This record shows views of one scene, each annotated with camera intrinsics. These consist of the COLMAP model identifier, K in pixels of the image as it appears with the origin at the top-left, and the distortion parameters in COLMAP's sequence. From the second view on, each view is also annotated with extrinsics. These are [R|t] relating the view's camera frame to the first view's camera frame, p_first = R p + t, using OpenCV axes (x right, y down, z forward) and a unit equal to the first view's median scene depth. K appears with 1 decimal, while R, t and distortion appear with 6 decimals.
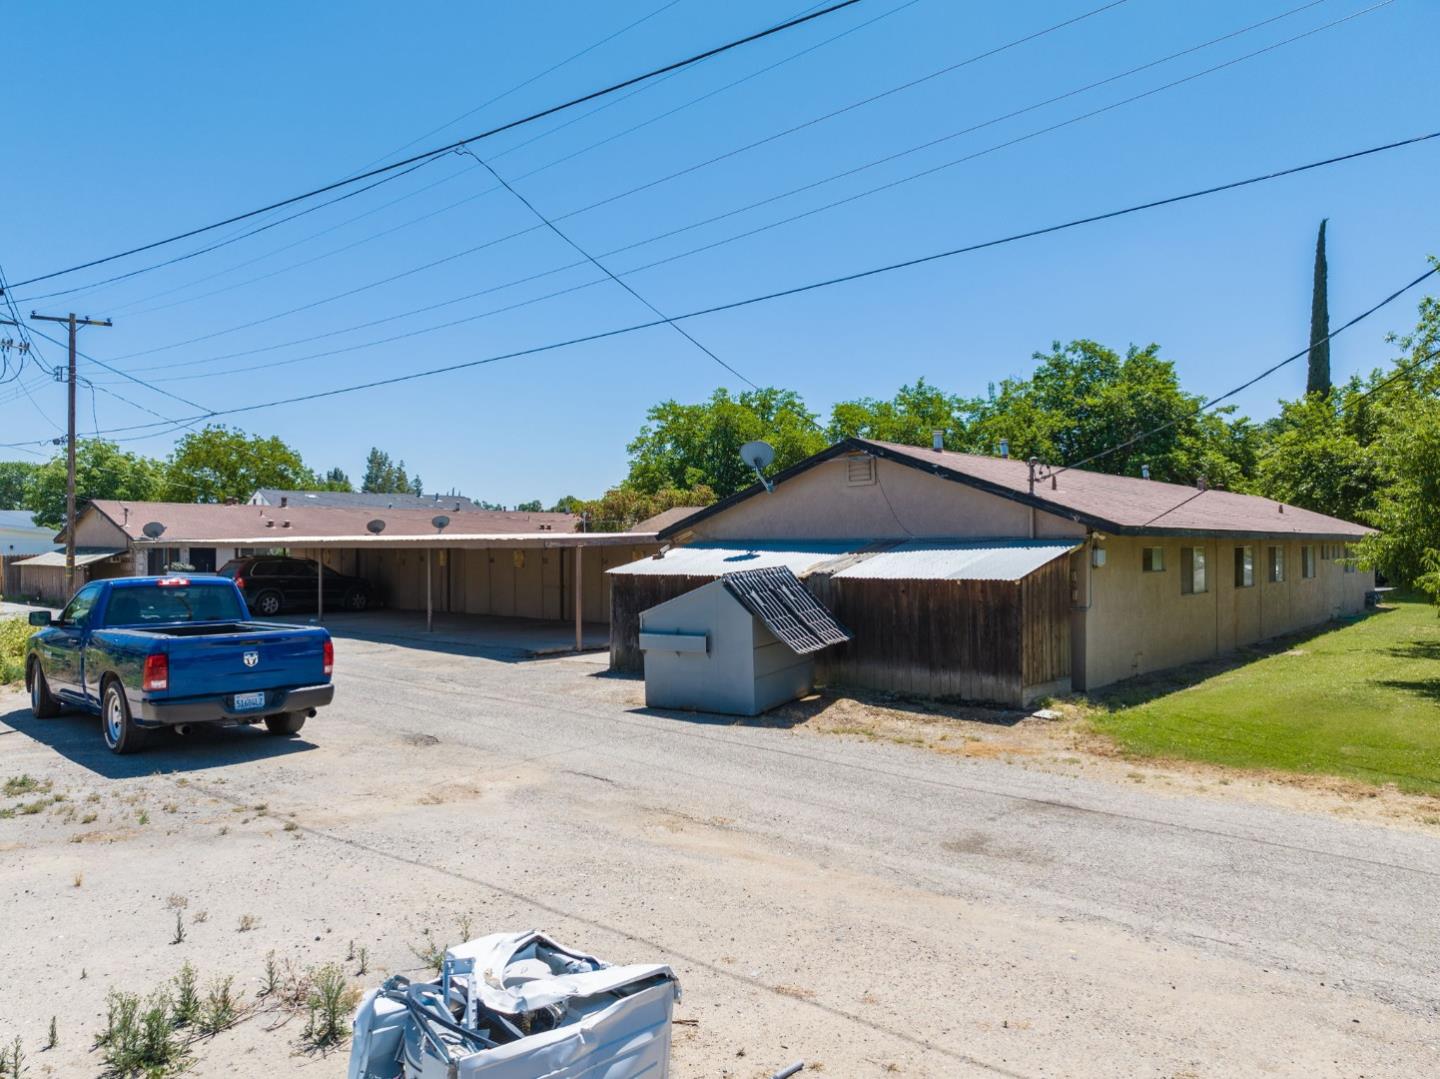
lens RADIAL K [[1015.2, 0, 716.8], [0, 1015.2, 546.0], [0, 0, 1]] dist [-0.034498, 0.001574]
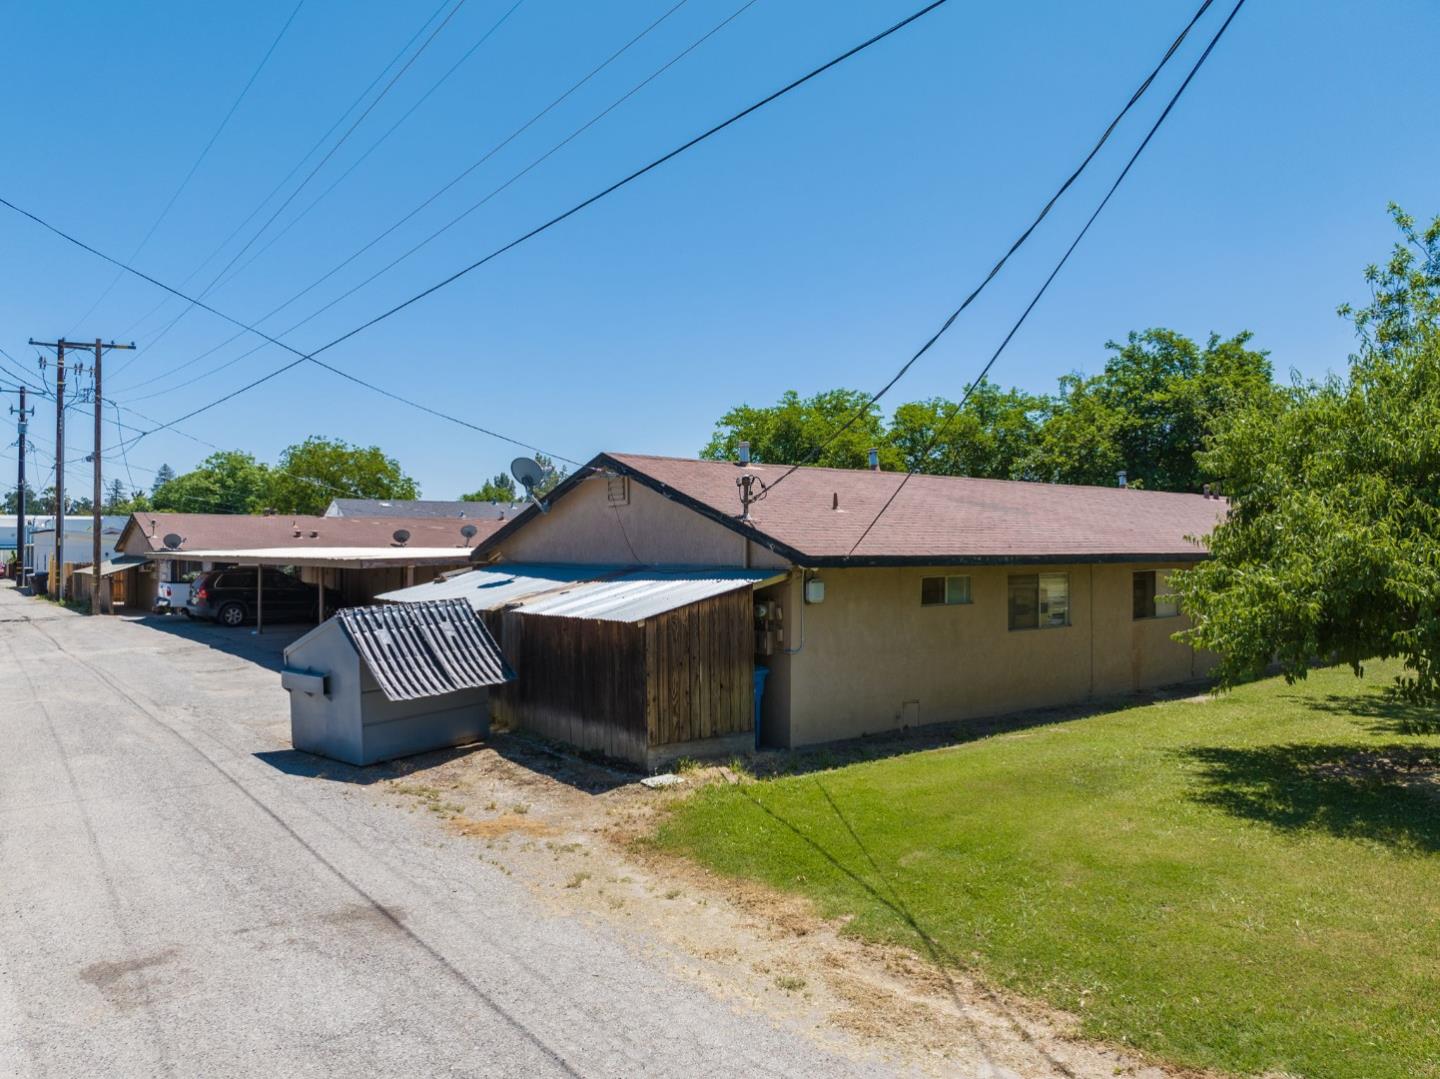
lens RADIAL K [[1015.2, 0, 723.6], [0, 1015.2, 544.1], [0, 0, 1]] dist [-0.034498, 0.001574]
pose [[0.985021, 0.001367, -0.172428, 0.195707], [-0.001901, 0.999994, -0.002929, -0.011367], [0.172423, 0.003213, 0.985018, 0.062324]]
